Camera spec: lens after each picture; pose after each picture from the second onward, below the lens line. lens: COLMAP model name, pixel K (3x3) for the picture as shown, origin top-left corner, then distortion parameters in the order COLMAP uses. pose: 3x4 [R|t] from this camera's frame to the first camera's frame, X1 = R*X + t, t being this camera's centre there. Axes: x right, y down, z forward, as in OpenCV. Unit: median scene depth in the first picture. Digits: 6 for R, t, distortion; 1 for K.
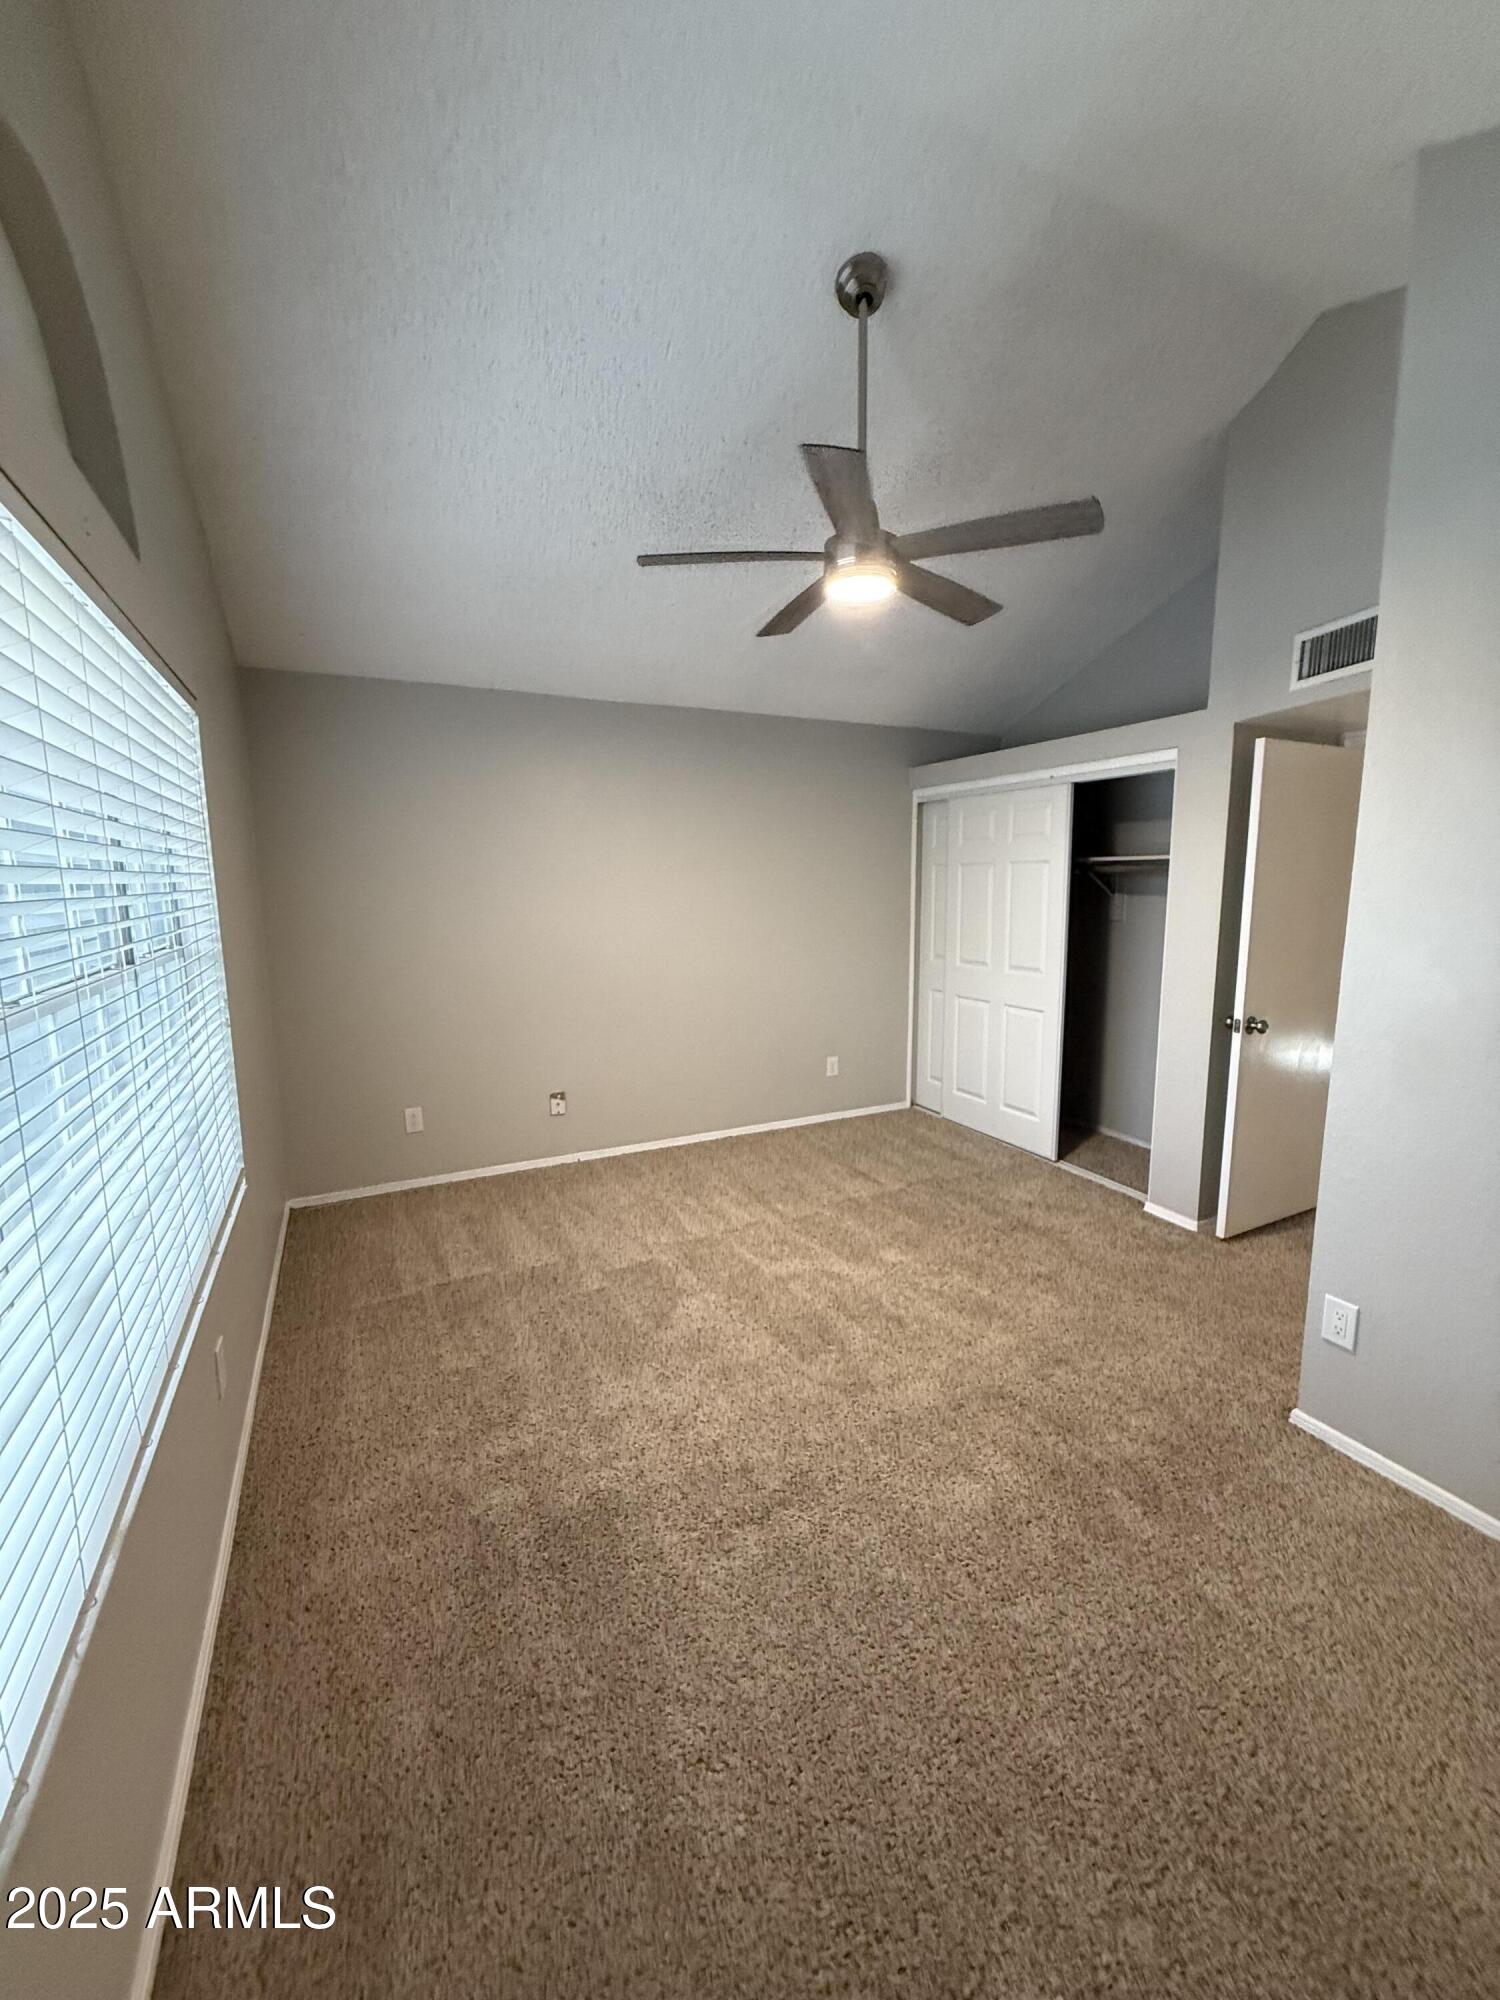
lens RADIAL K [[794.5, 0, 748.5], [0, 794.5, 1000.4], [0, 0, 1]] dist [0.004232, -0.000781]
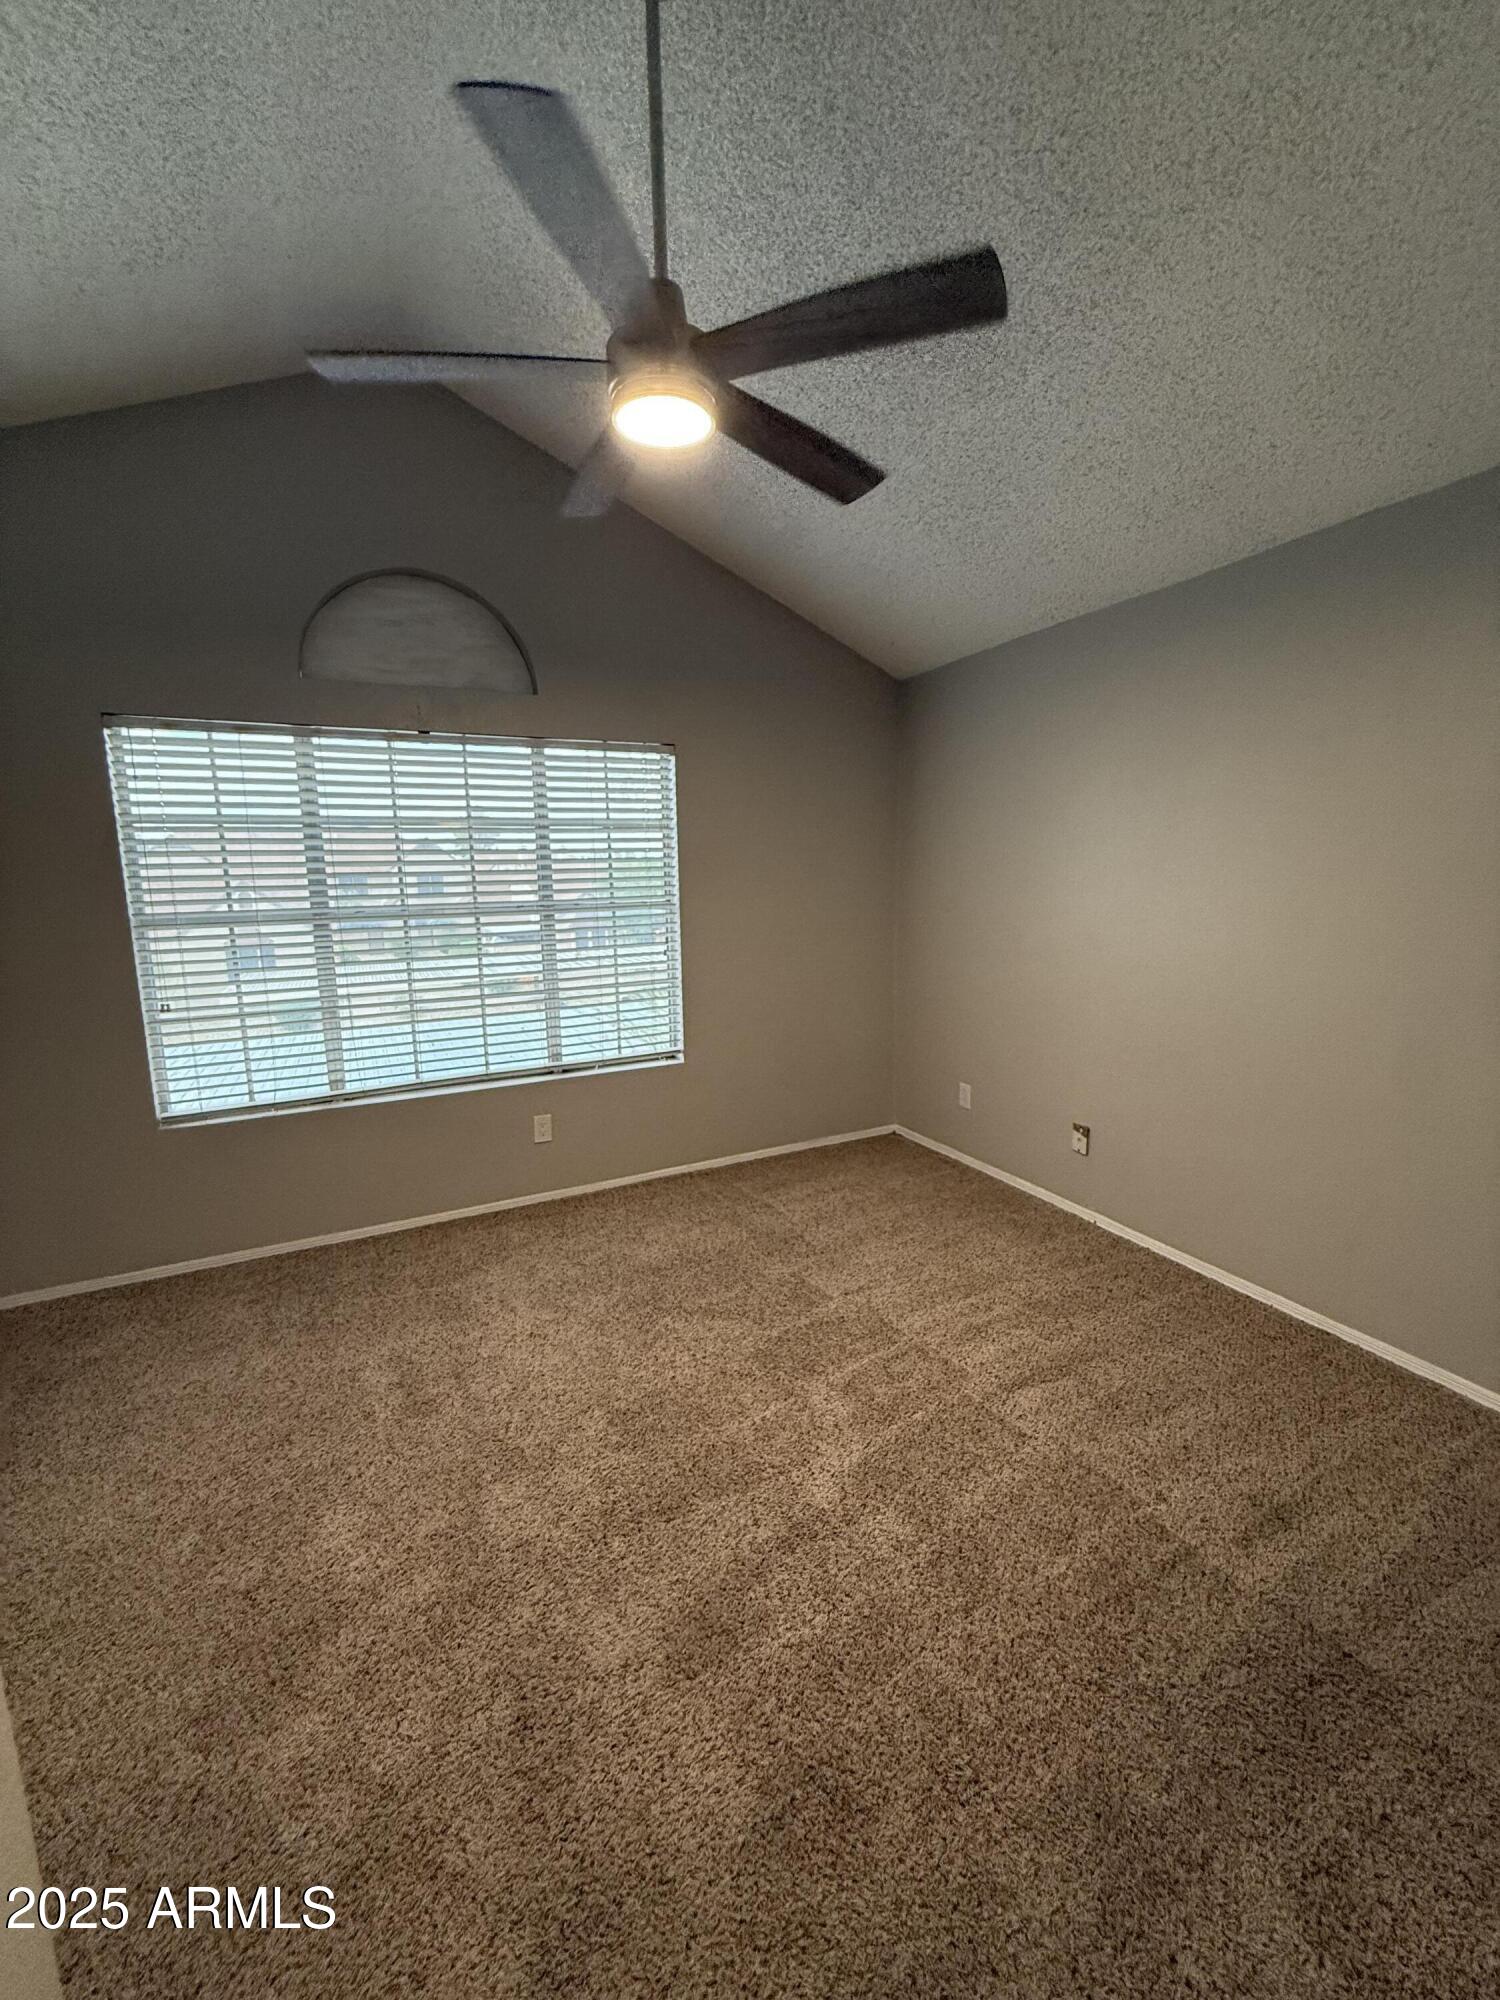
lens RADIAL K [[794.5, 0, 750.5], [0, 794.5, 1003.8], [0, 0, 1]] dist [0.004232, -0.000781]
pose [[0.007355, 0.175493, -0.984453, 0.615149], [-0.130841, 0.976185, 0.173041, -0.114245], [0.991376, 0.127534, 0.030142, 0.772726]]
